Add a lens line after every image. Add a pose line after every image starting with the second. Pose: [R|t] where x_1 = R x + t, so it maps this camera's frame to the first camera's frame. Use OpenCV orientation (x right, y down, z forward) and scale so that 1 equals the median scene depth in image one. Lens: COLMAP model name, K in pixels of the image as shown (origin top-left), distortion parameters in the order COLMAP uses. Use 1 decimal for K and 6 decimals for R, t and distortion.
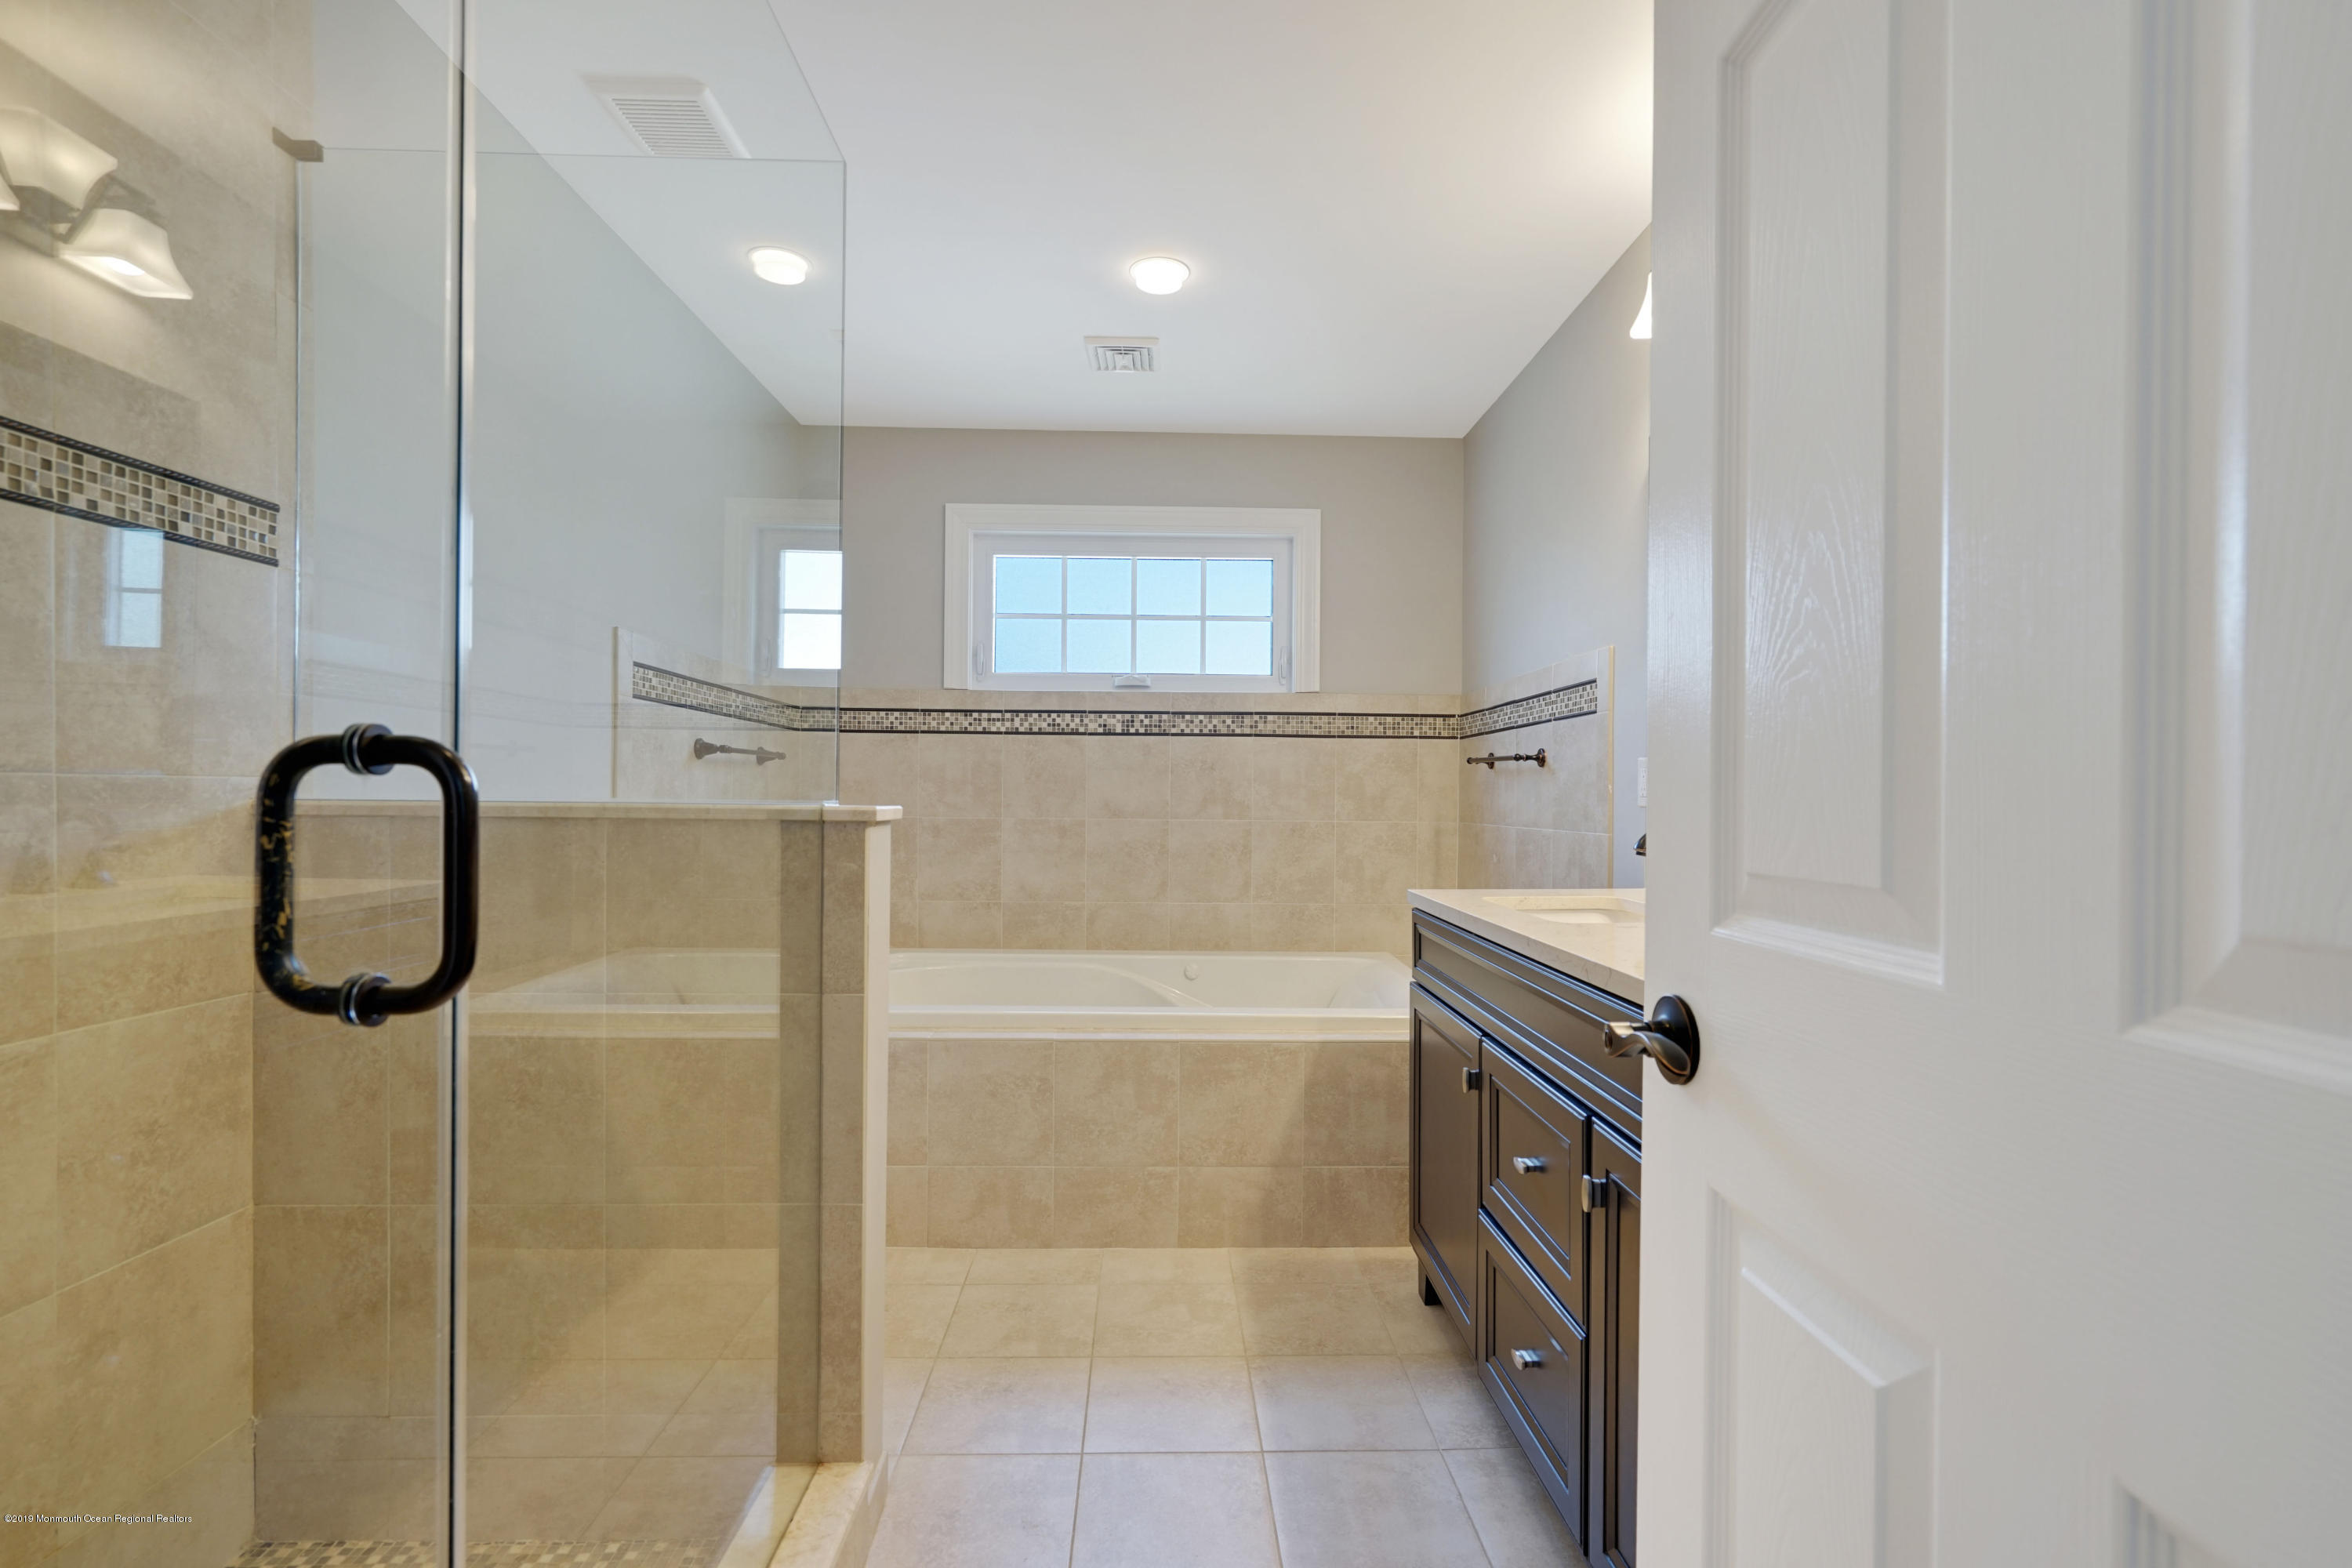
lens RADIAL K [[1057.5, 0, 1172.0], [0, 1057.5, 792.2], [0, 0, 1]] dist [0.004680, 0.000508]
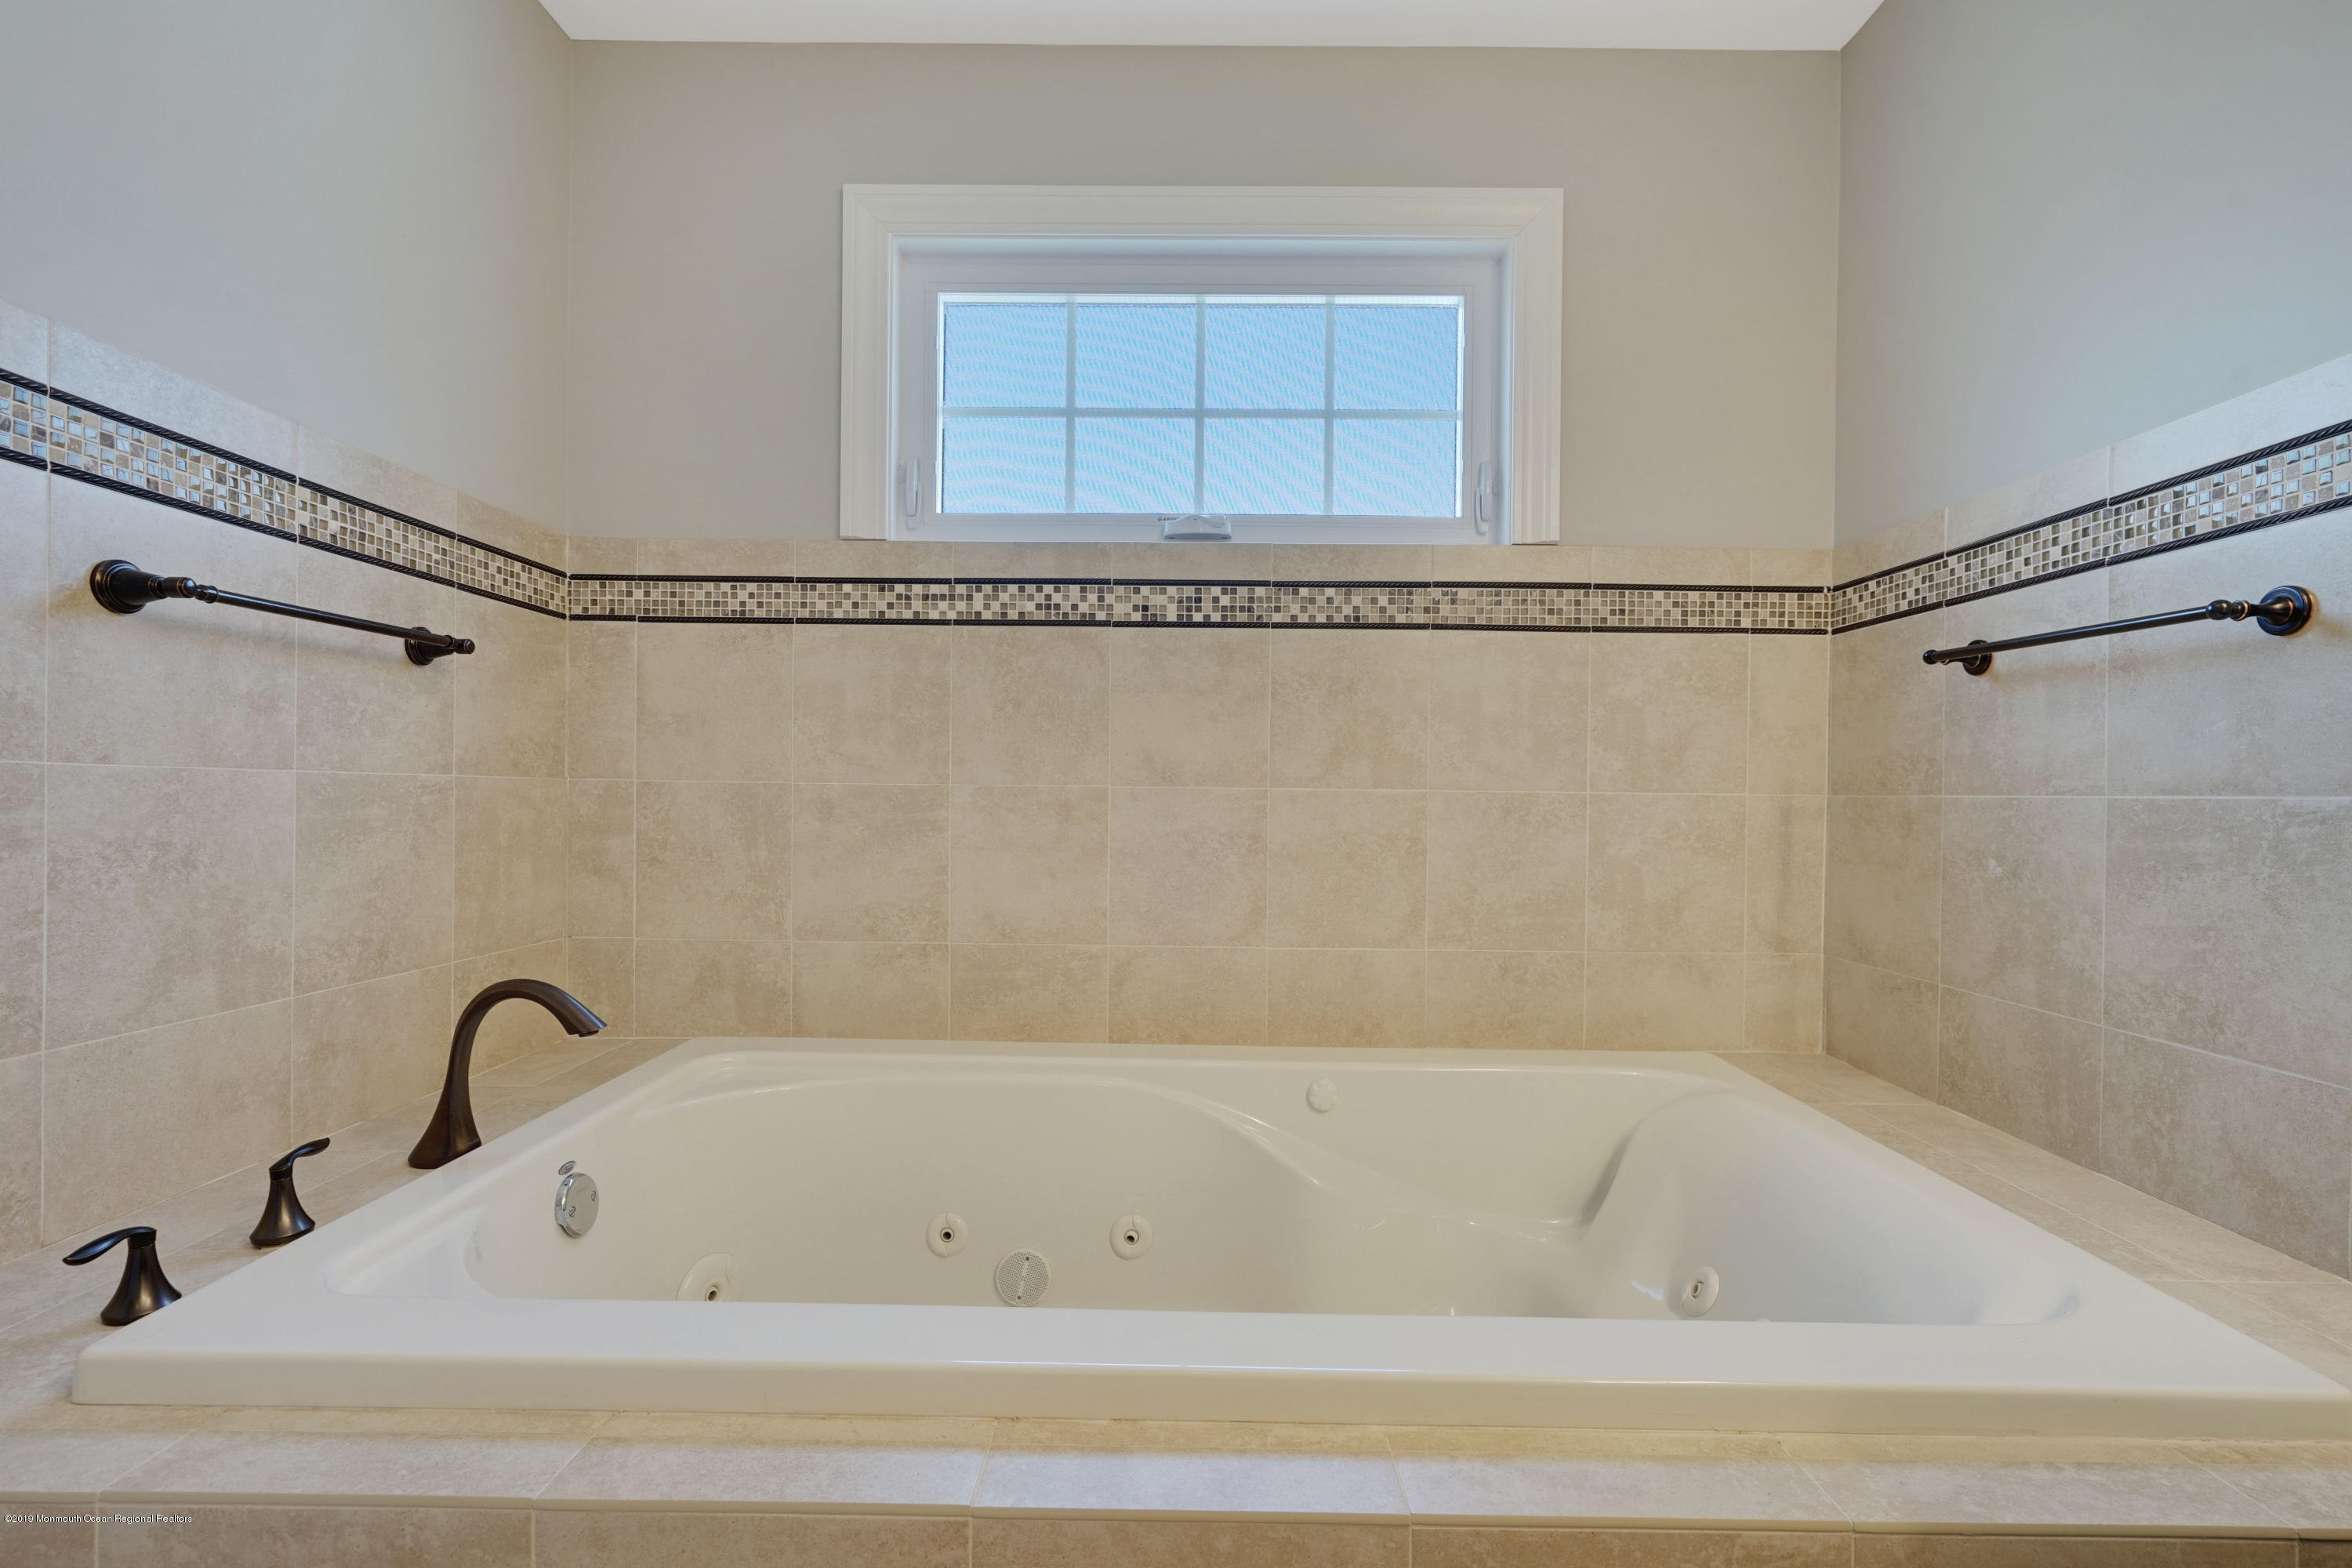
lens RADIAL K [[1057.5, 0, 1180.1], [0, 1057.5, 785.3], [0, 0, 1]] dist [0.004680, 0.000508]
pose [[0.999620, 0.002138, -0.027492, -0.031727], [-0.002182, 0.999996, -0.001557, 0.025337], [0.027489, 0.001617, 0.999621, 0.477171]]
